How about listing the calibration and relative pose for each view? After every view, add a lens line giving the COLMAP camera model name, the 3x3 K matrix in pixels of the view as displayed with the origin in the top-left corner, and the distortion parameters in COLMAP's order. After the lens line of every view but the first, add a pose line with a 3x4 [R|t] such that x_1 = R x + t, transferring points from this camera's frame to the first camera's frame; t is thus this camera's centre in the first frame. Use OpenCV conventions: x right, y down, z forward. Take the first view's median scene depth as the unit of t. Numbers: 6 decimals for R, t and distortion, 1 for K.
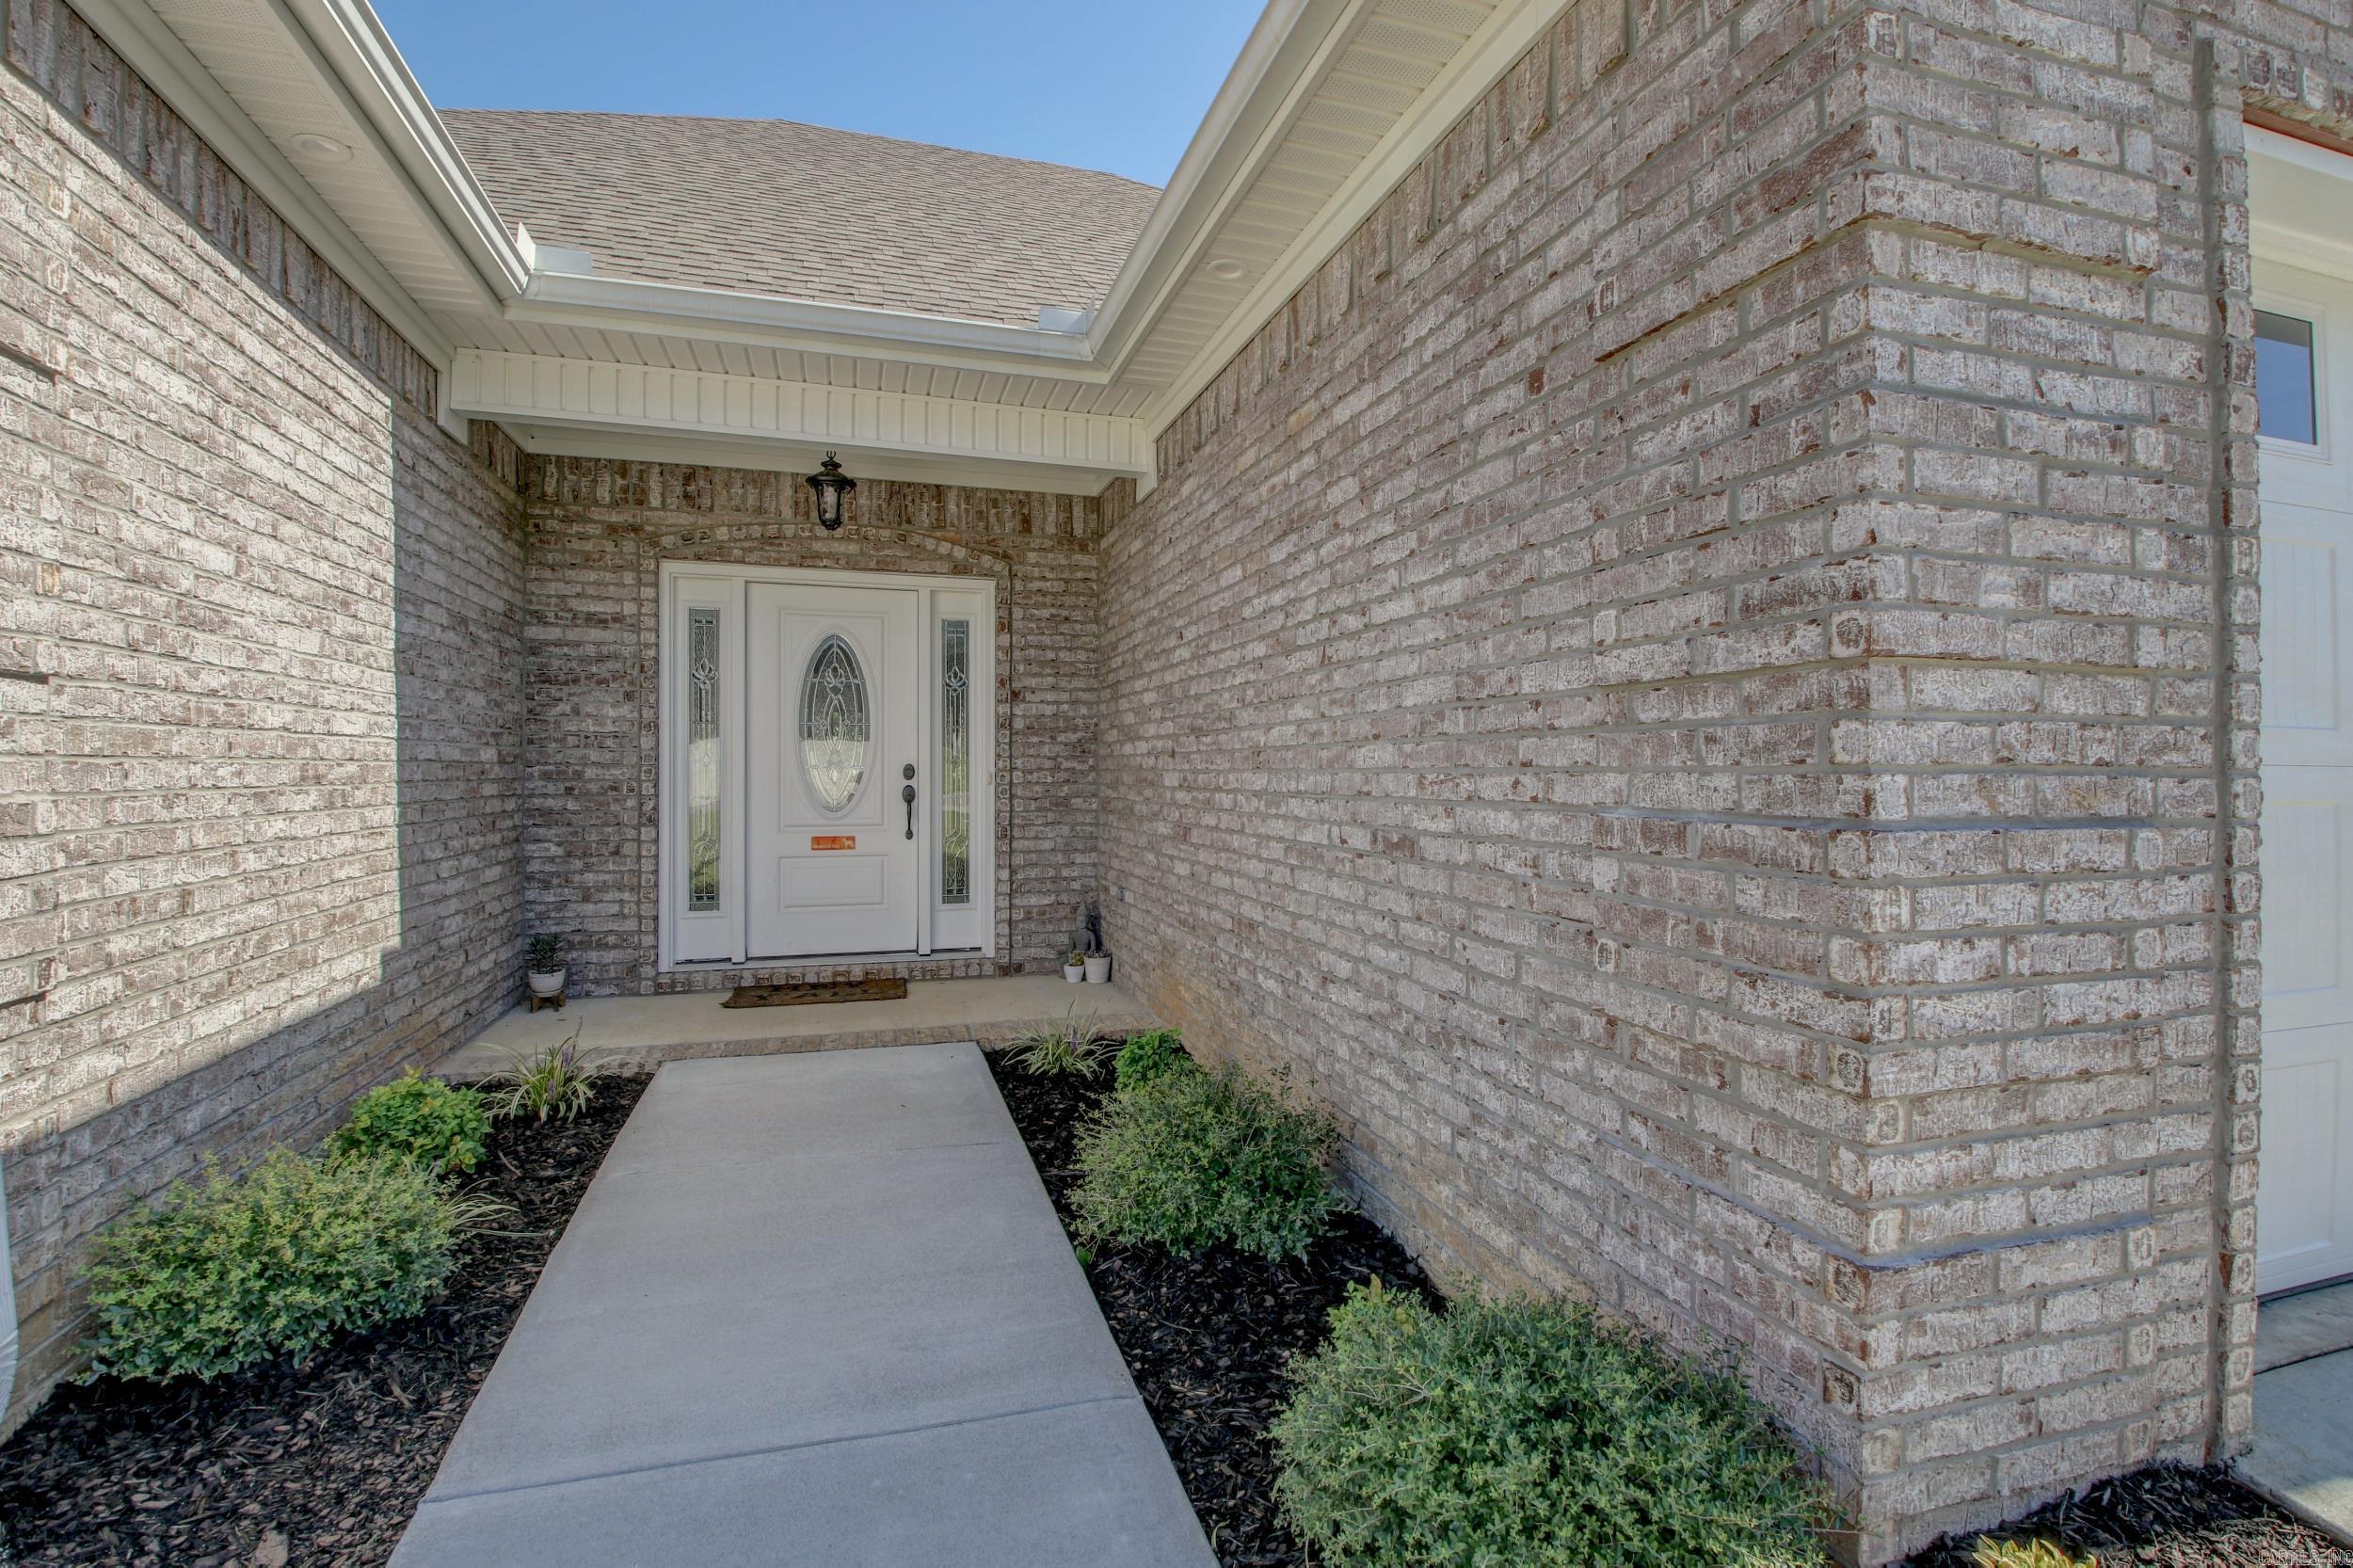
lens RADIAL K [[1099.0, 0, 1167.3], [0, 1099.0, 772.7], [0, 0, 1]] dist [0.030073, -0.035567]
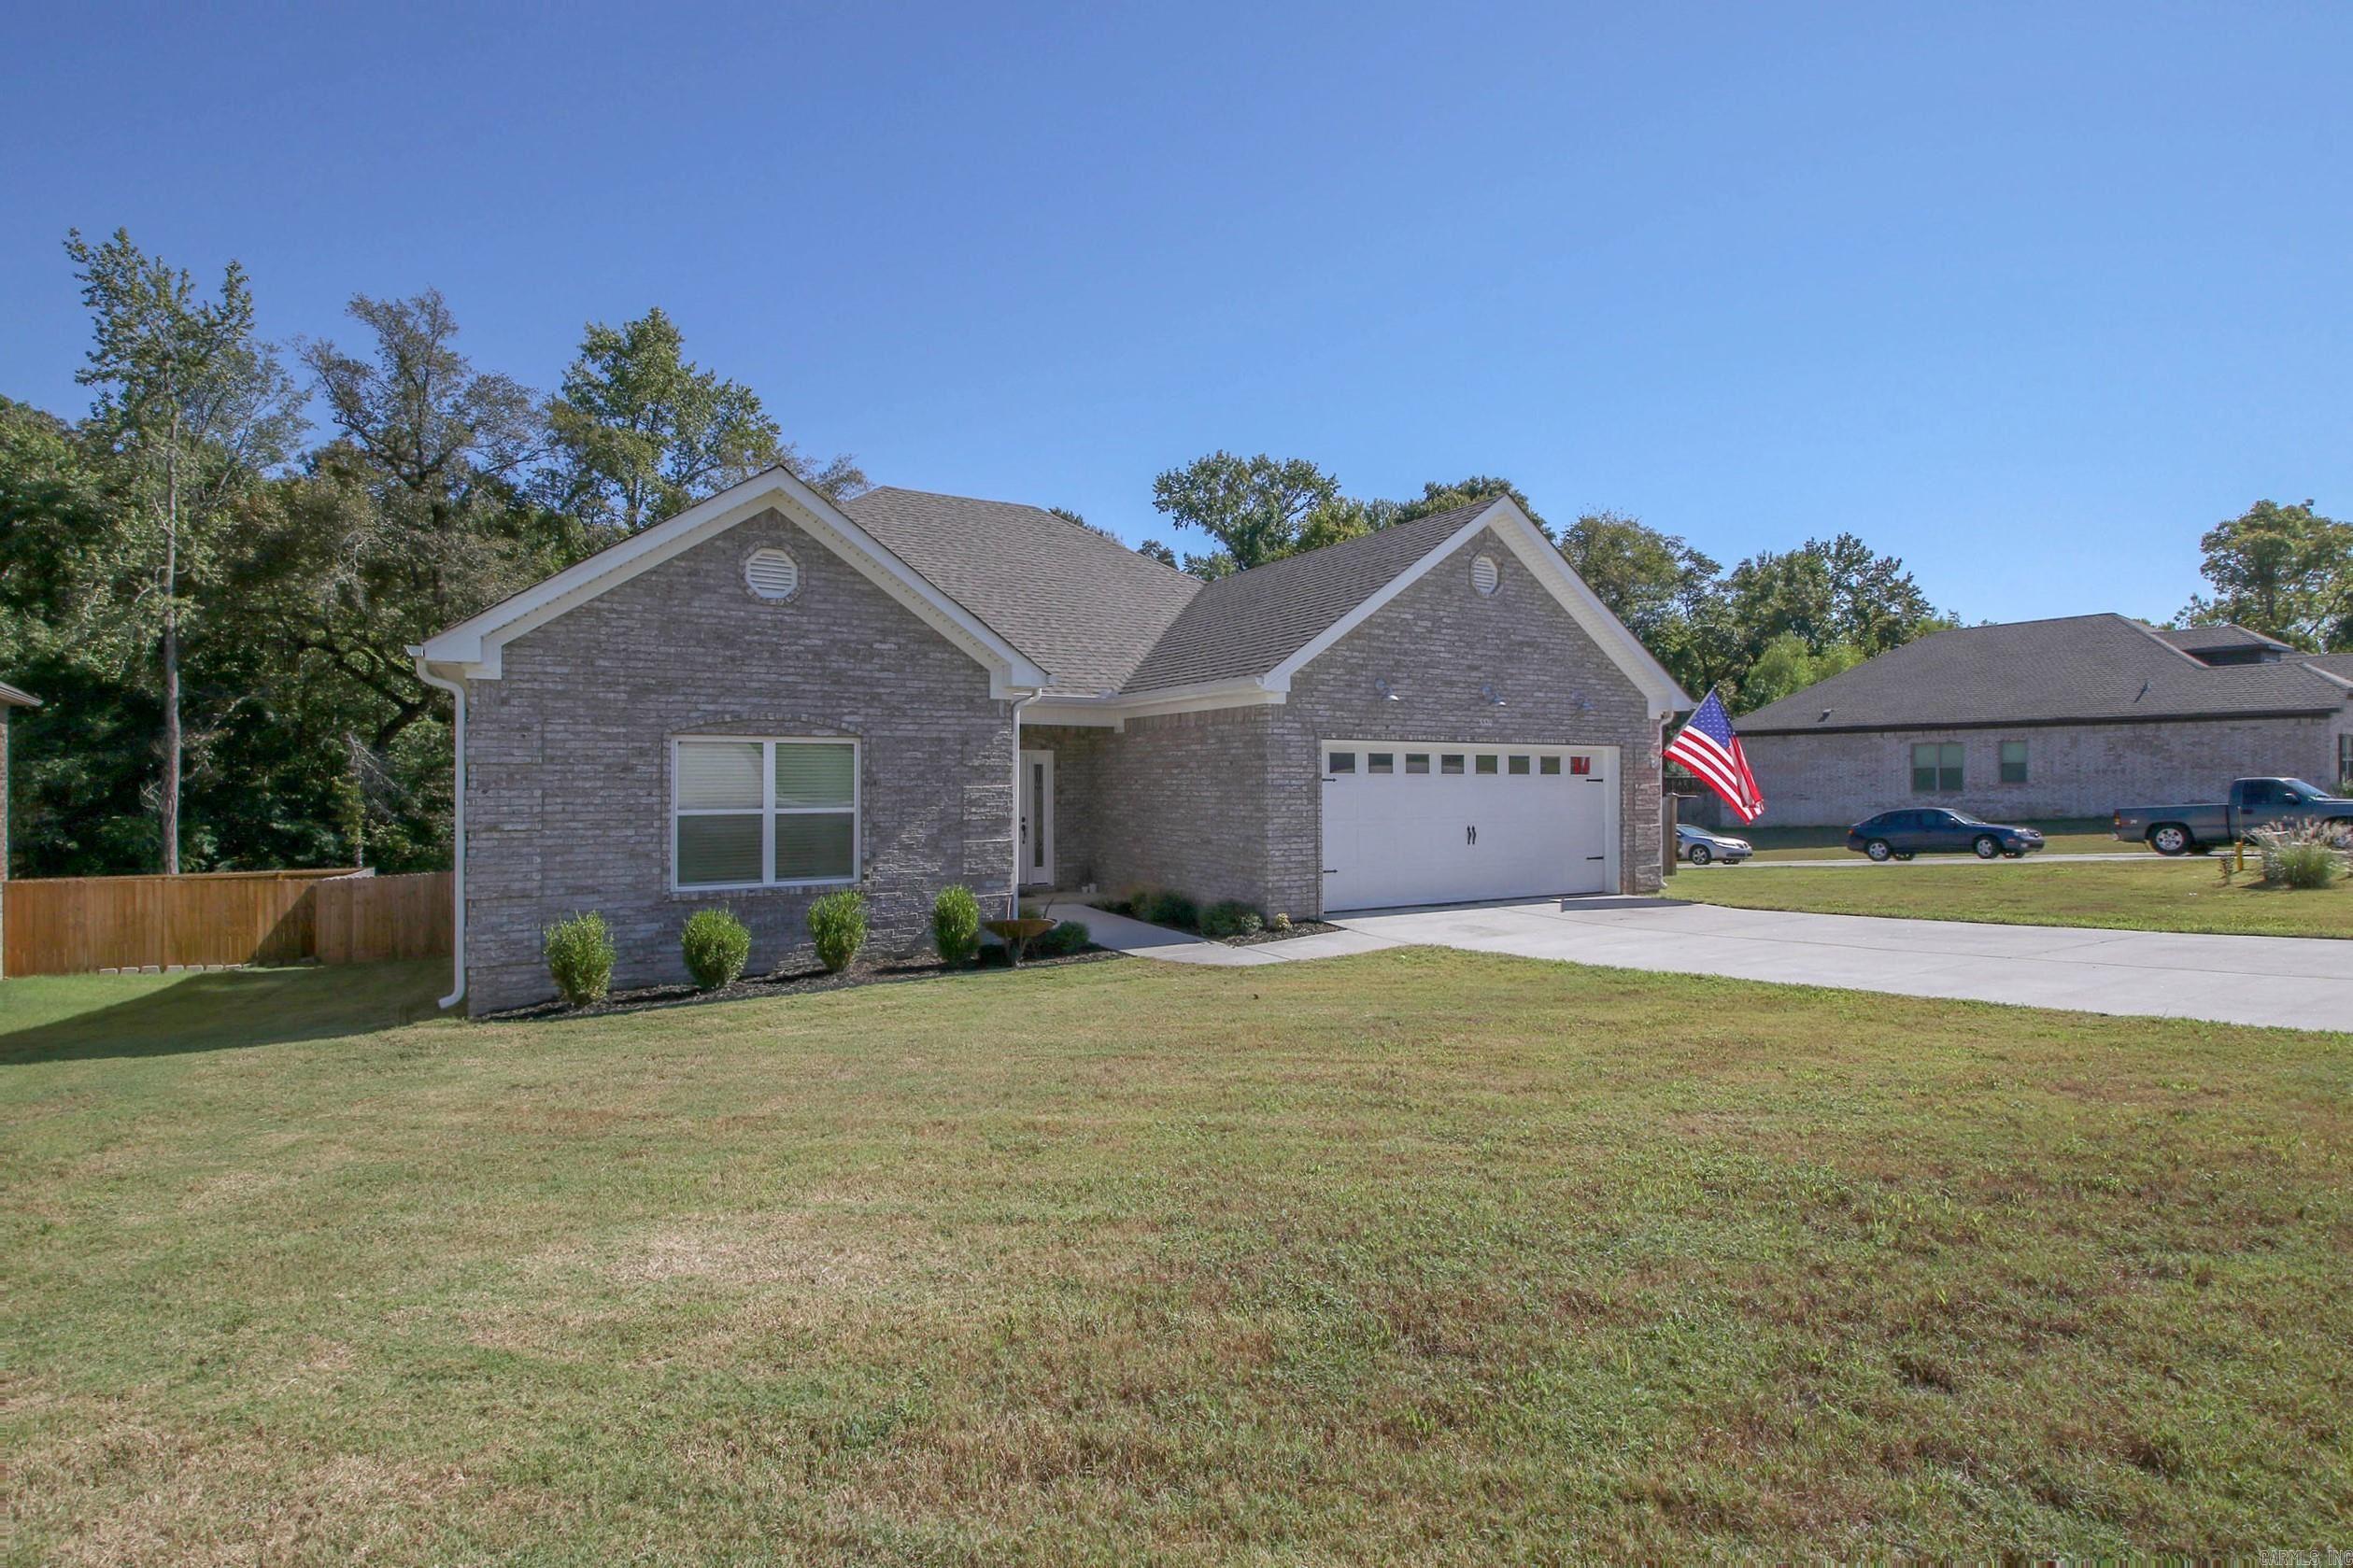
lens RADIAL K [[1107.4, 0, 1179.9], [0, 1107.4, 769.4], [0, 0, 1]] dist [0.019449, -0.029808]
pose [[0.969729, 0.000647, 0.244184, -0.674973], [0.001336, 0.999967, -0.007954, -0.131150], [-0.244181, 0.008039, 0.969696, -2.287951]]
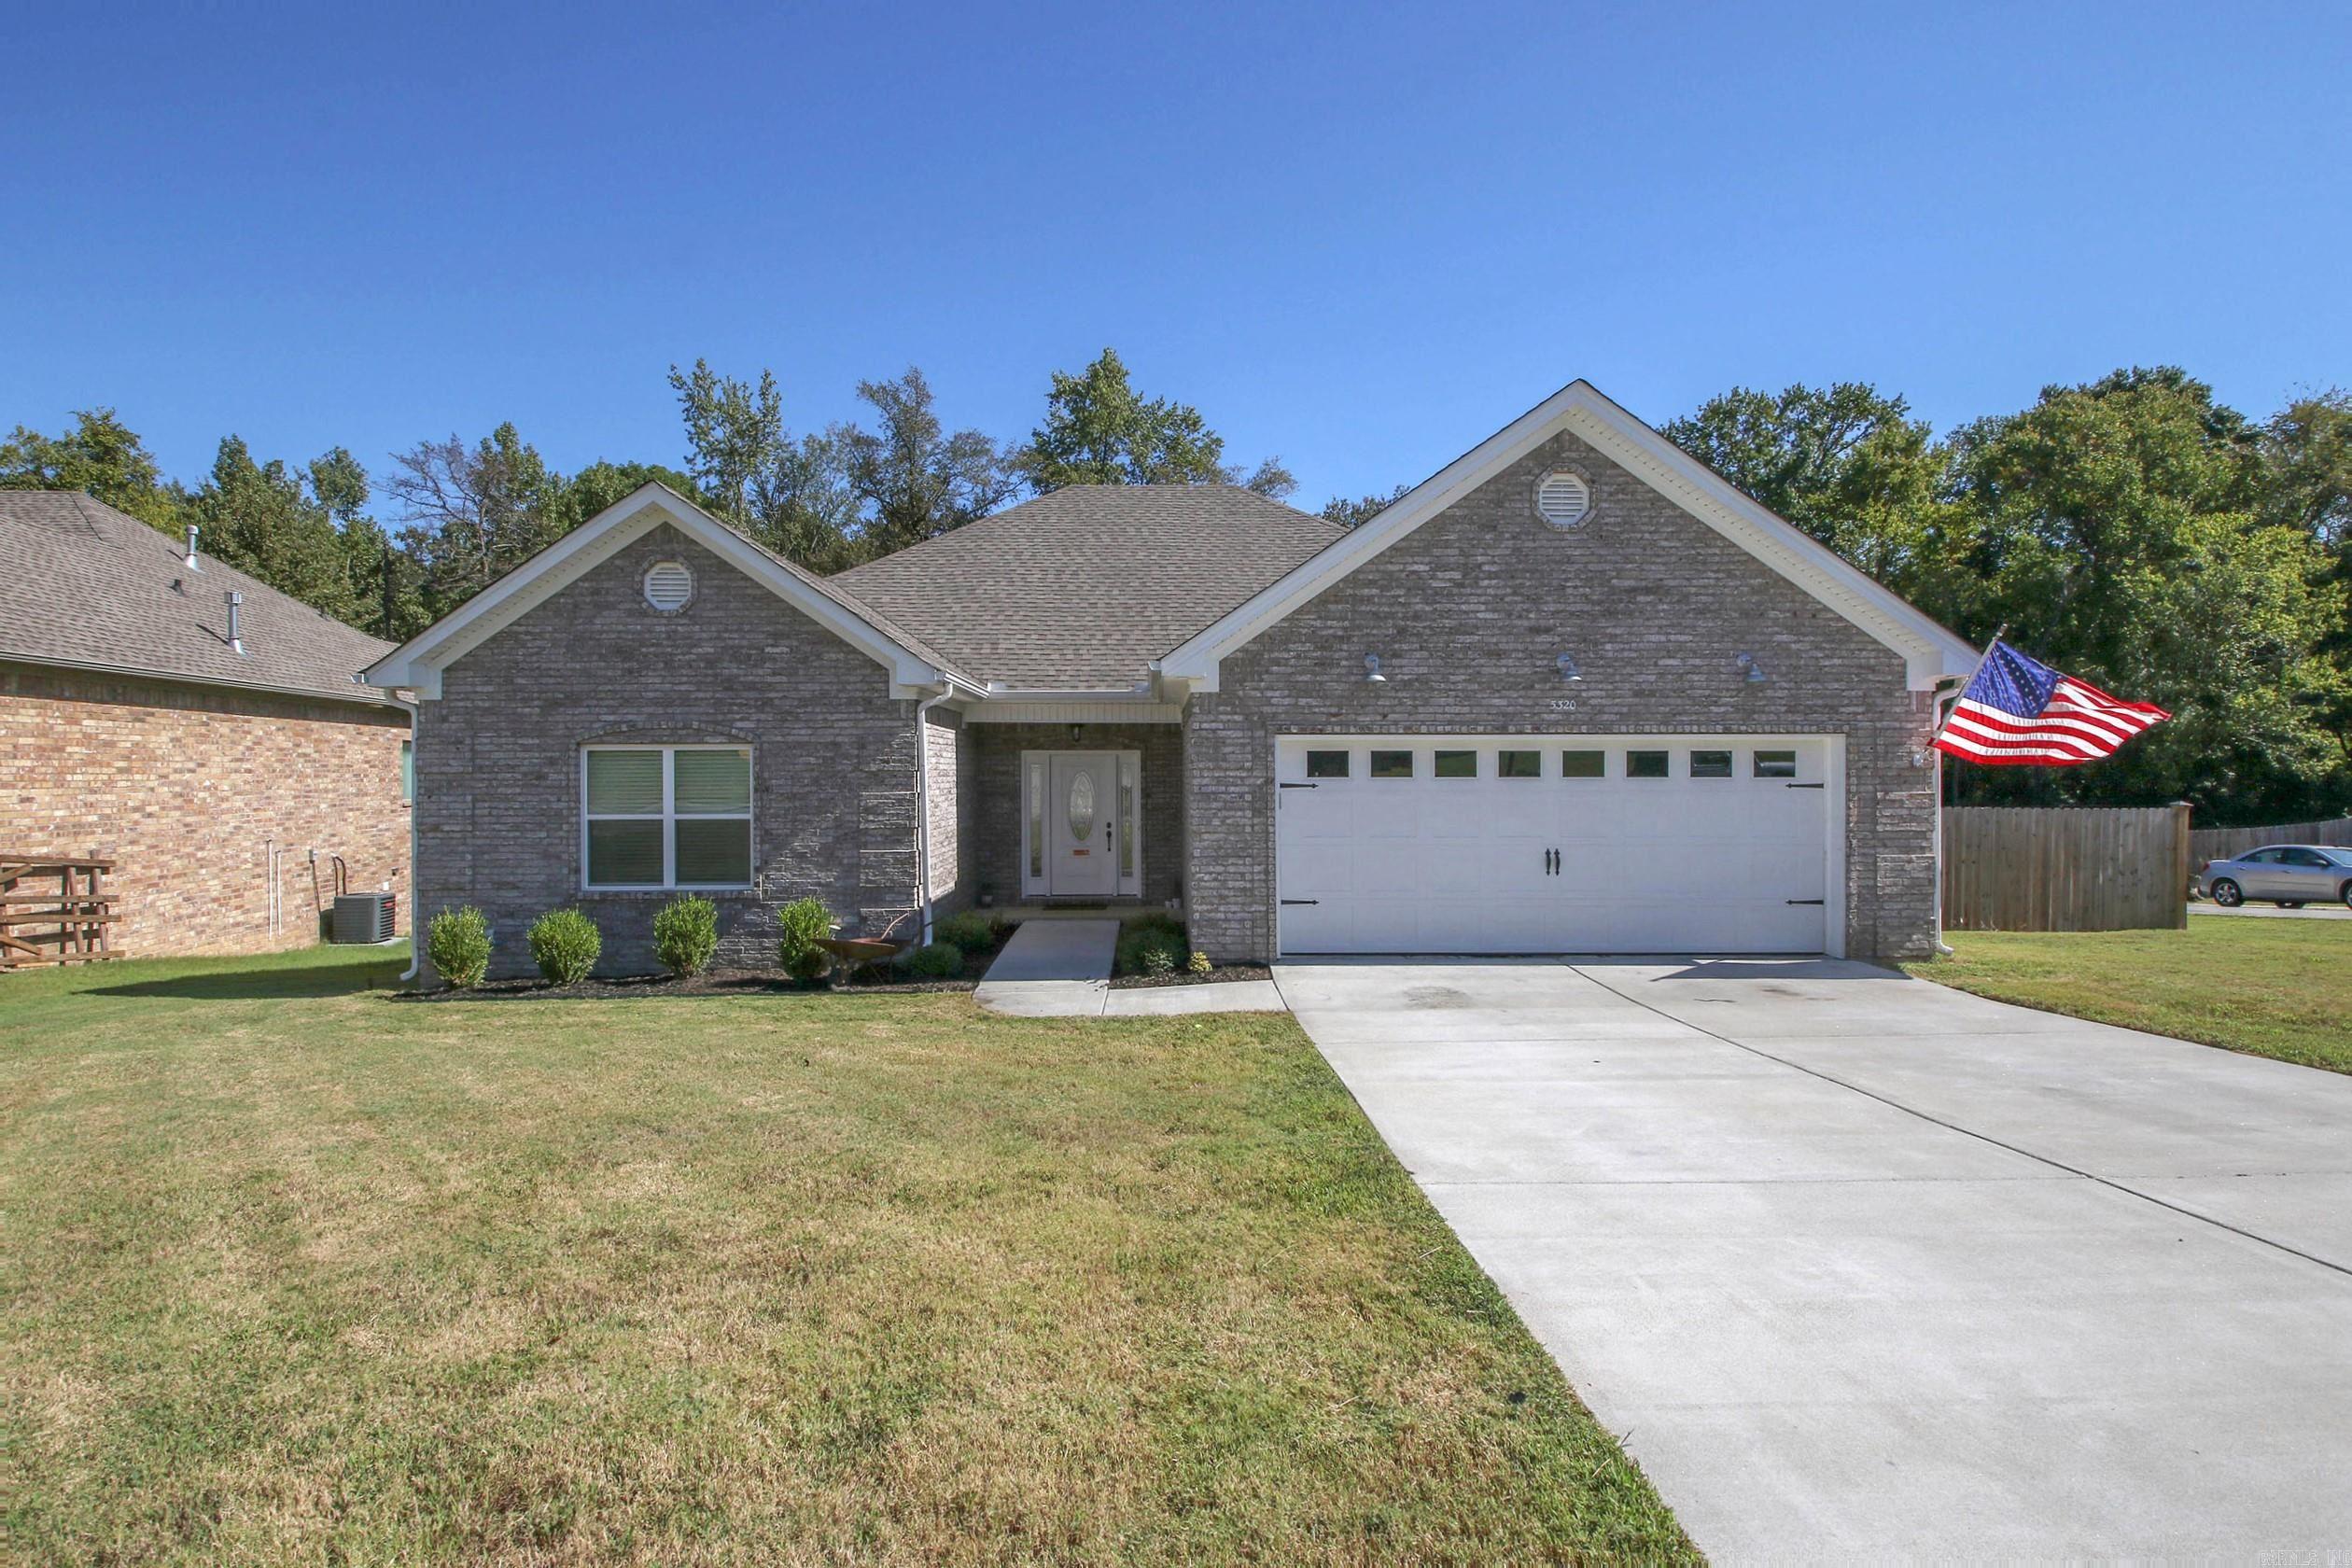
lens RADIAL K [[1107.1, 0, 1179.4], [0, 1107.1, 769.4], [0, 0, 1]] dist [0.019449, -0.029808]
pose [[0.964198, -0.005041, -0.265137, 0.771987], [0.003811, 0.999979, -0.005154, -0.149116], [0.265157, 0.003959, 0.964197, -1.839170]]
